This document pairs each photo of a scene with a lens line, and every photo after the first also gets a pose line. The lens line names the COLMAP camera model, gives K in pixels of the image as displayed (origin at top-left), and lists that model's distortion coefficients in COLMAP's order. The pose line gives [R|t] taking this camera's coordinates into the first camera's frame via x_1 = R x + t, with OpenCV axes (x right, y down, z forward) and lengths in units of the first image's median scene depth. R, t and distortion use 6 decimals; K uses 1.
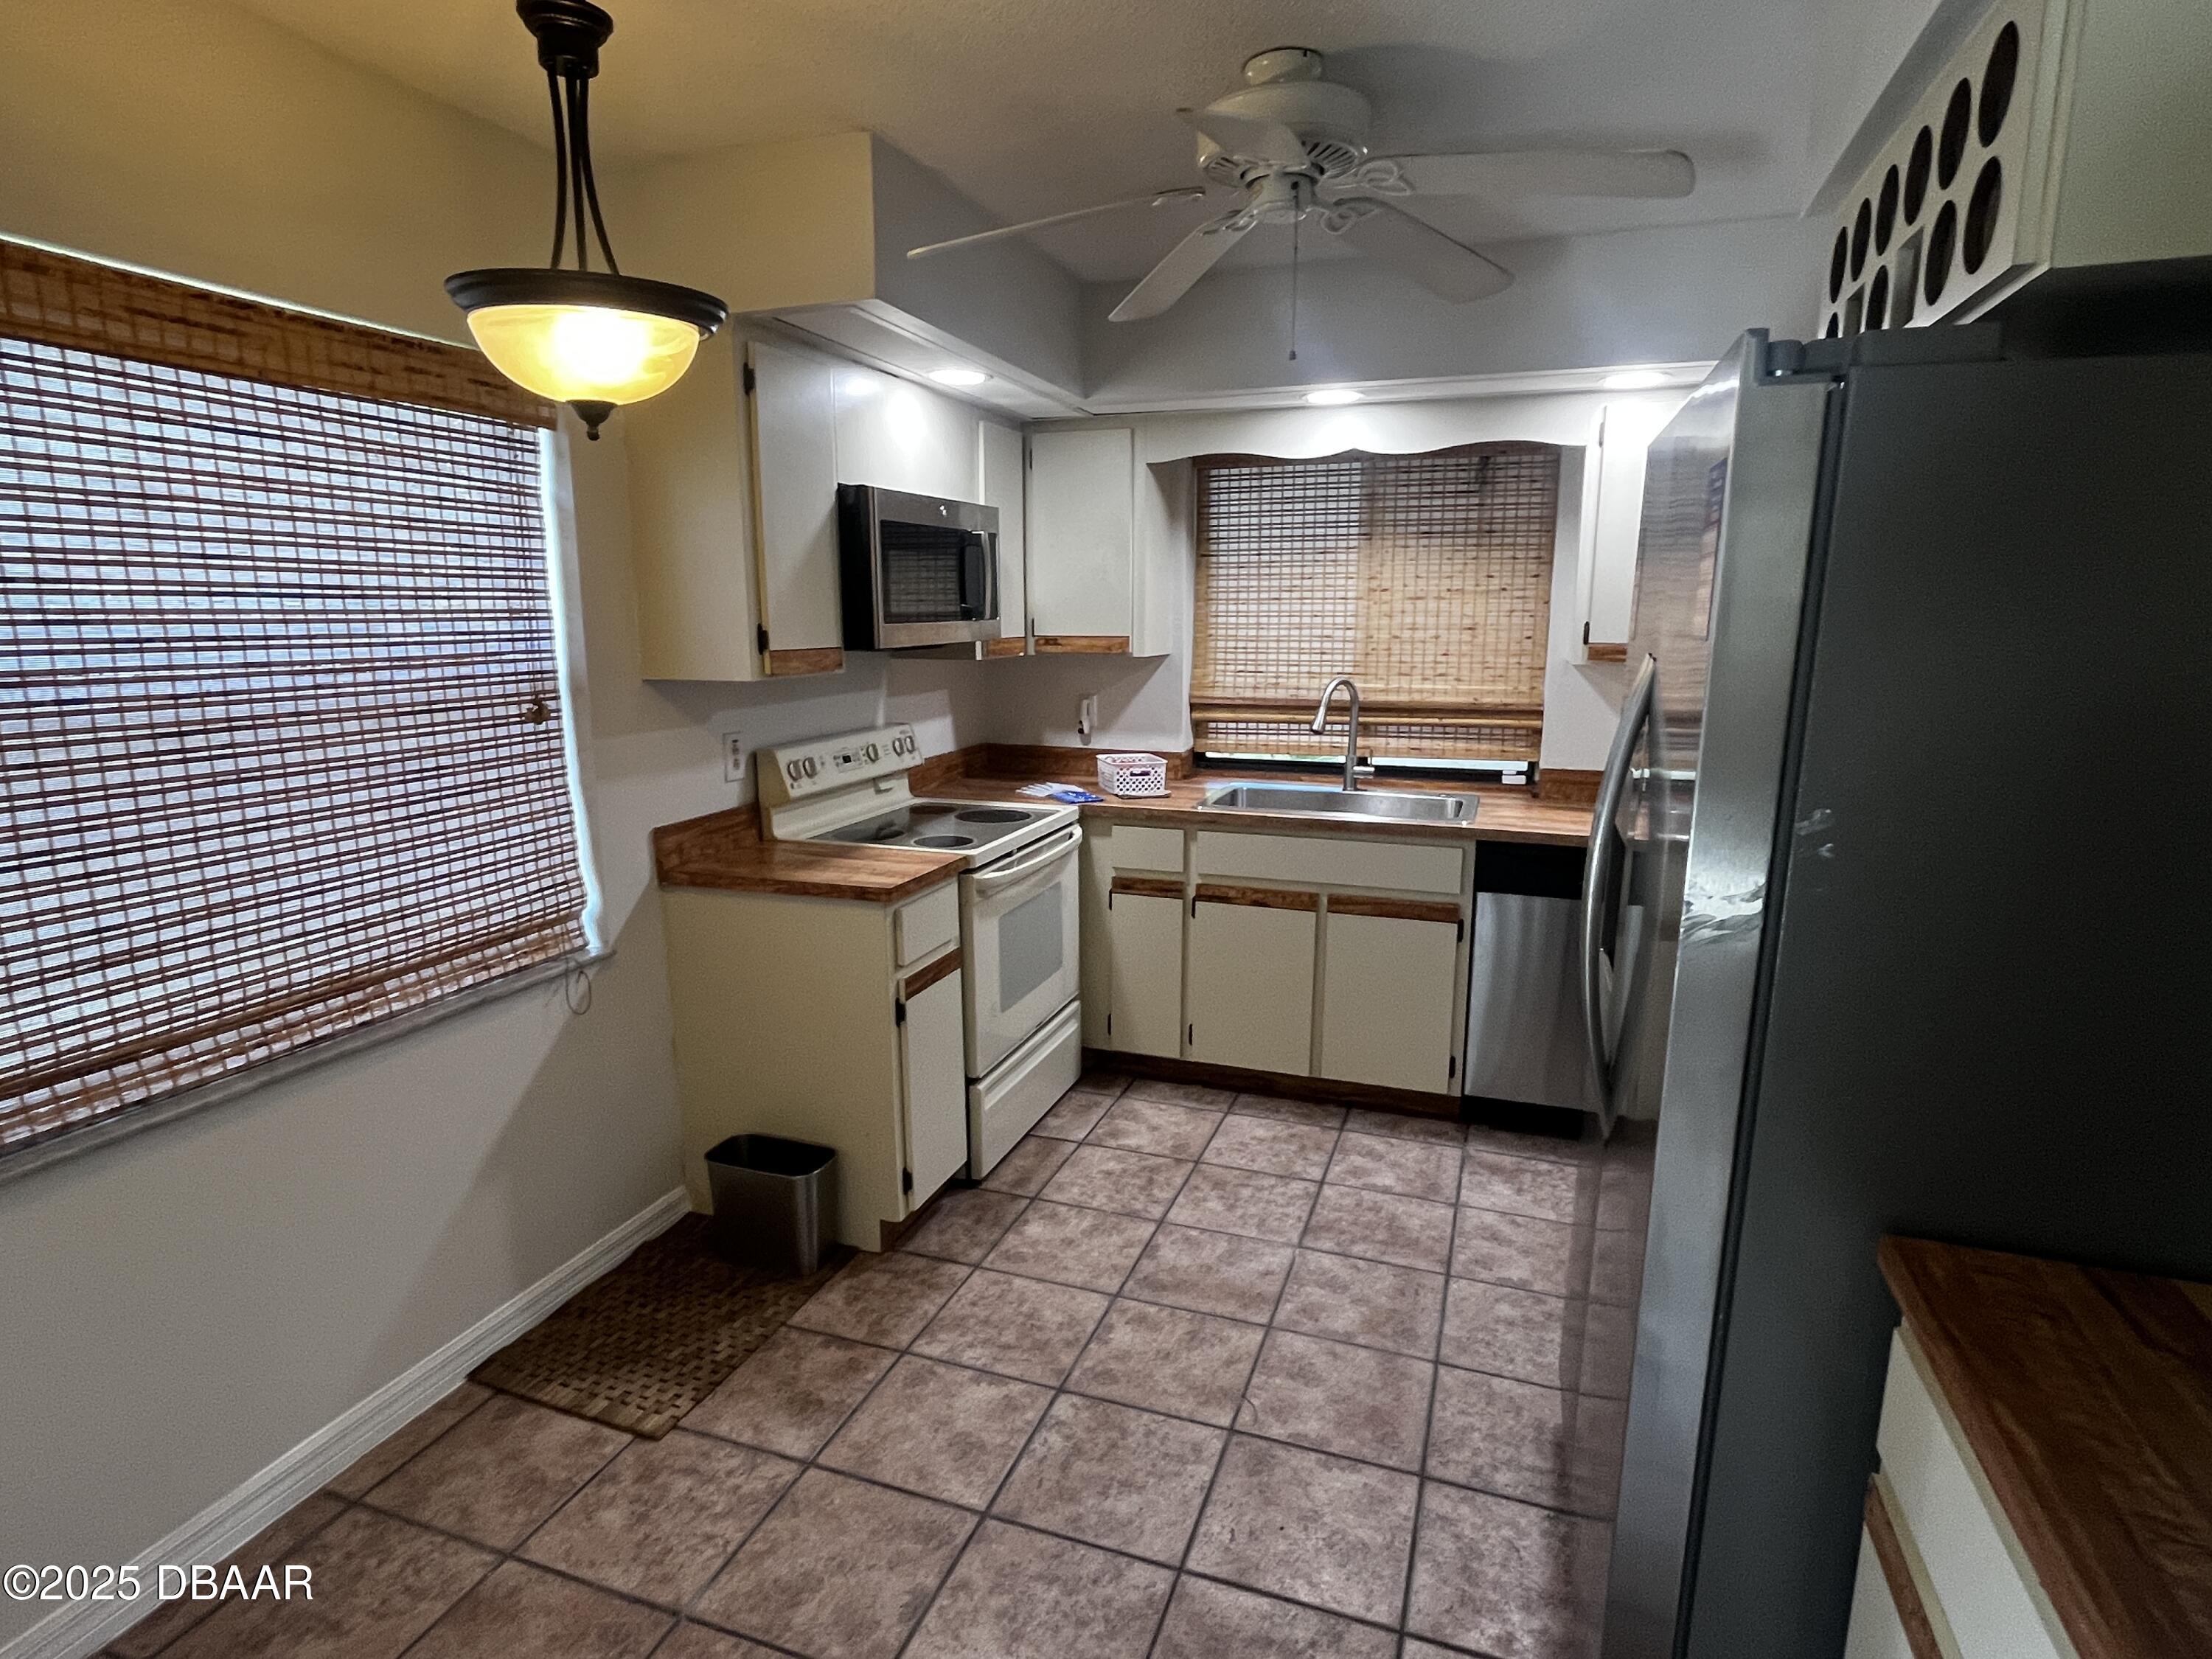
lens RADIAL K [[1174.5, 0, 1101.0], [0, 1174.5, 833.9], [0, 0, 1]] dist [-0.018156, -0.000925]
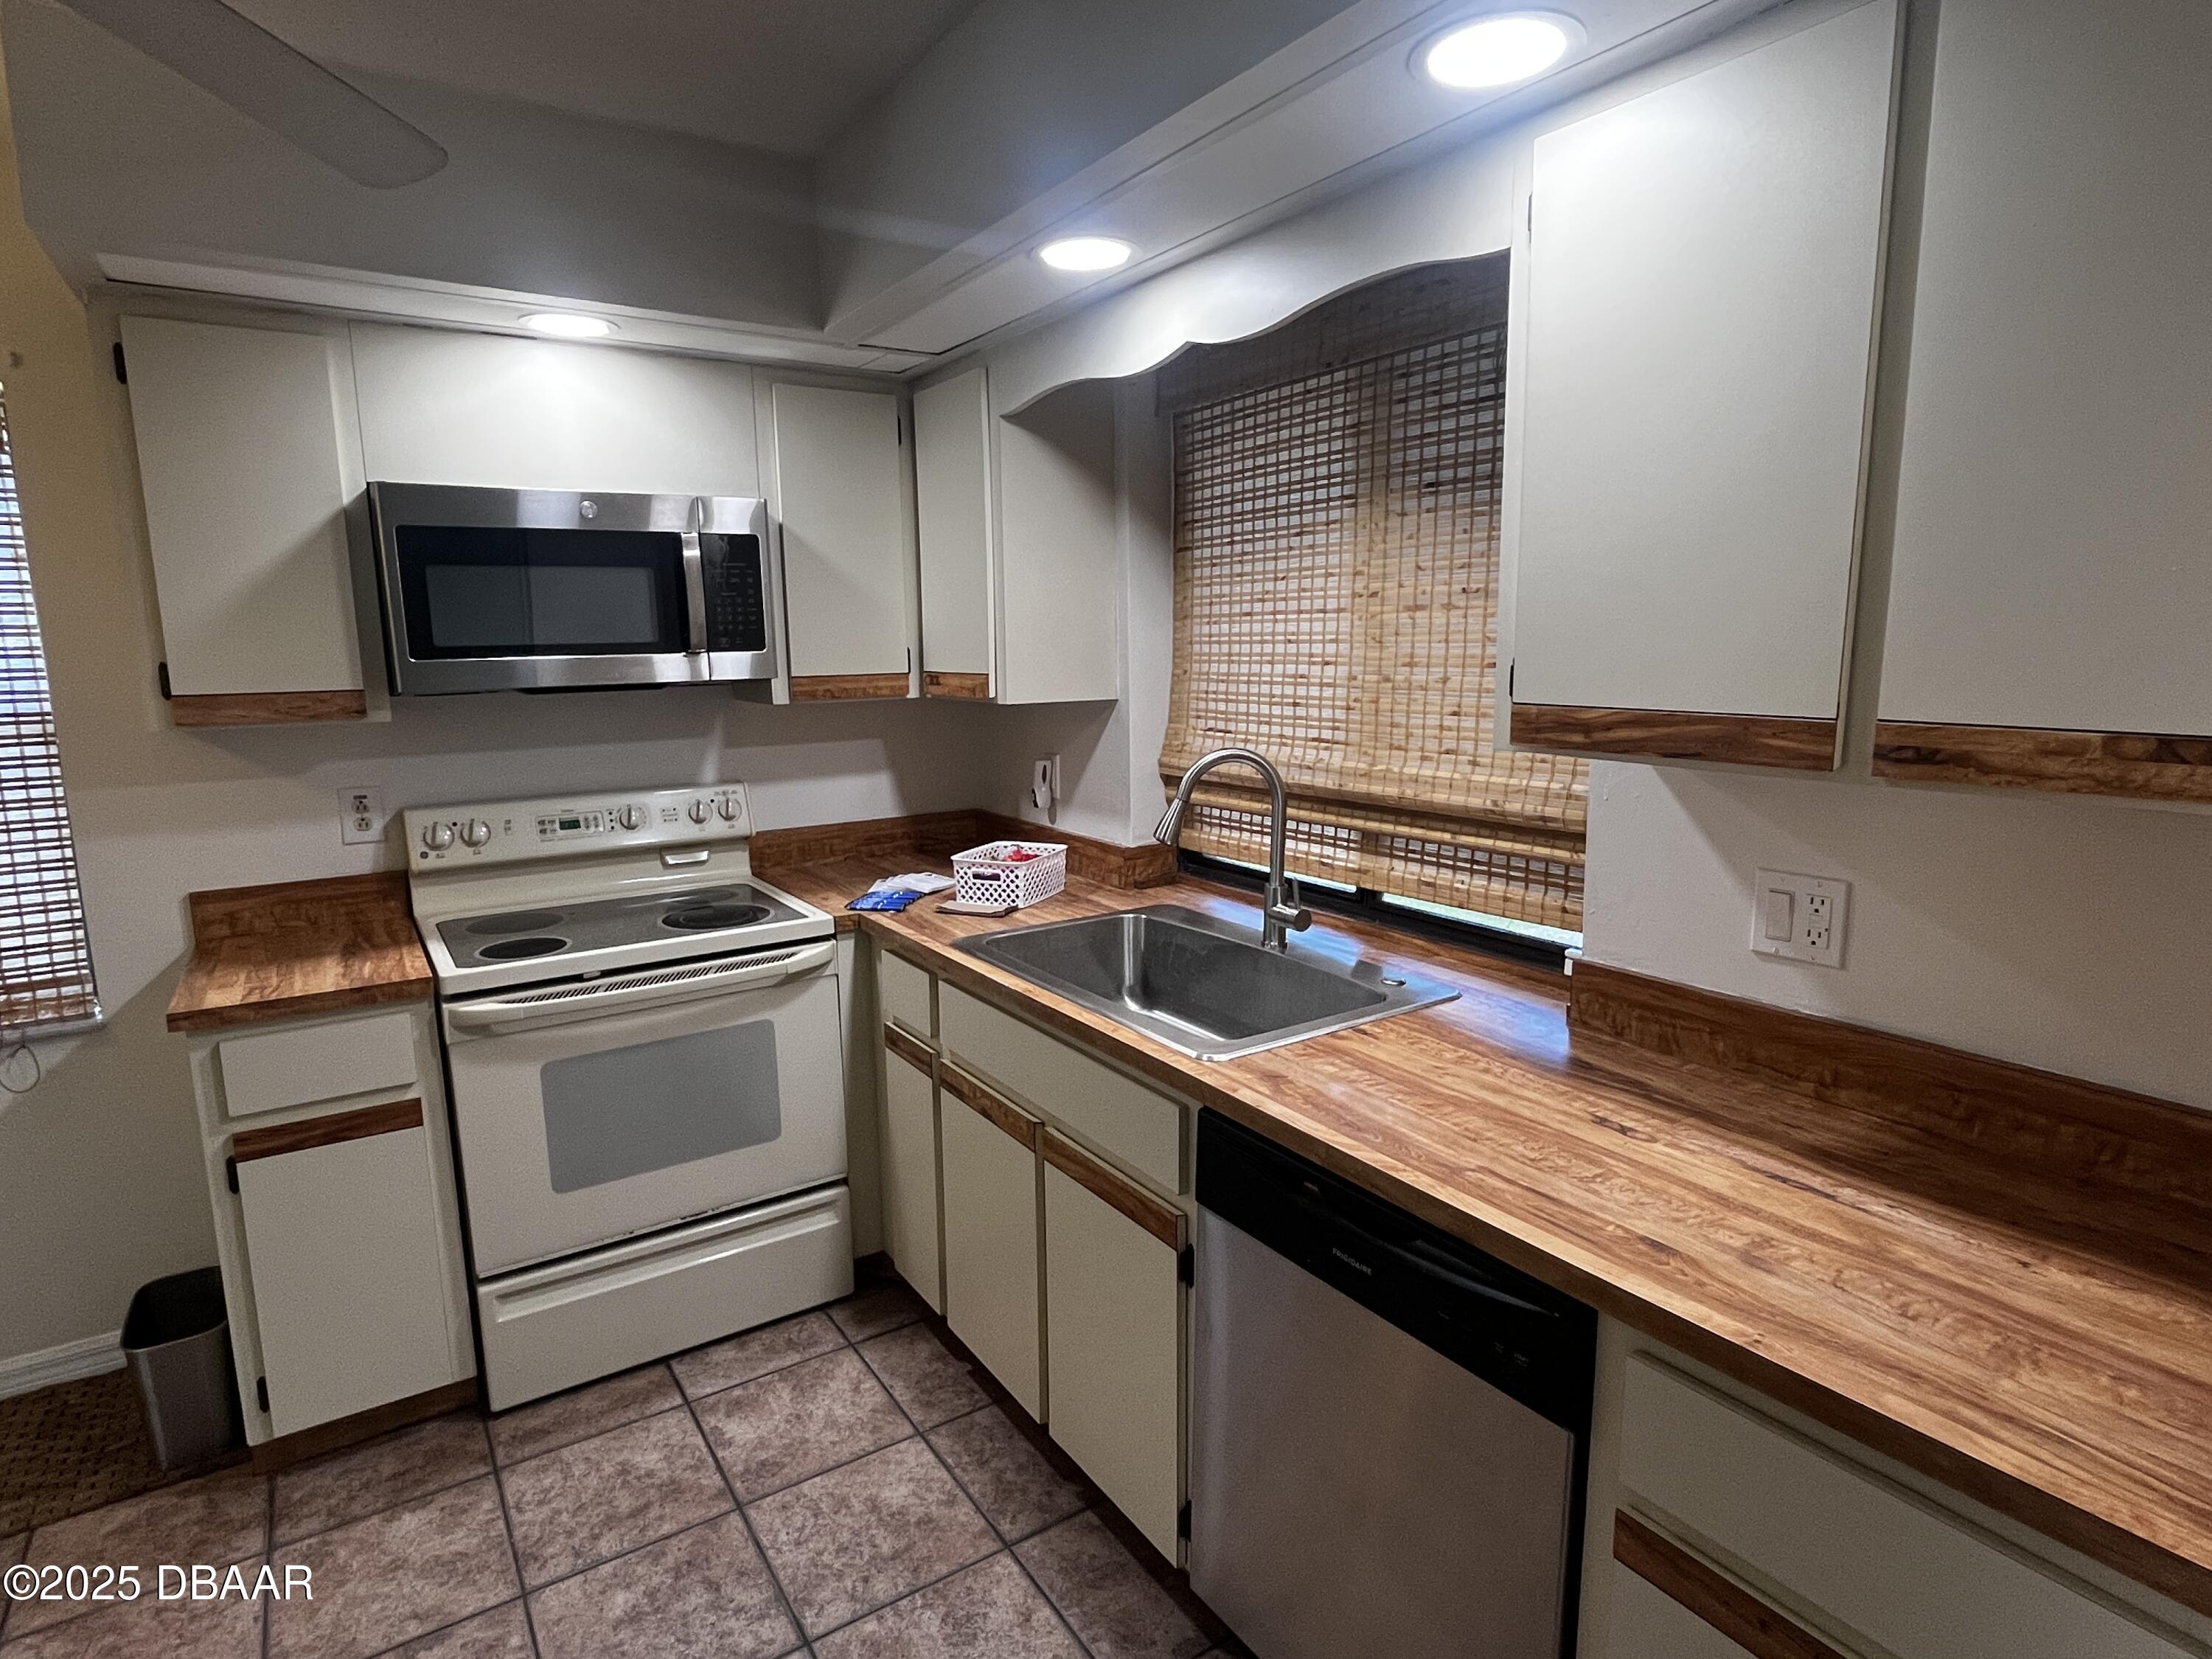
lens RADIAL K [[1174.5, 0, 1109.8], [0, 1174.5, 833.3], [0, 0, 1]] dist [-0.018156, -0.000925]
pose [[0.809021, 0.088625, -0.581060, 0.475125], [-0.099449, 0.994954, 0.013289, -0.090785], [0.579306, 0.047035, 0.813752, 0.483243]]
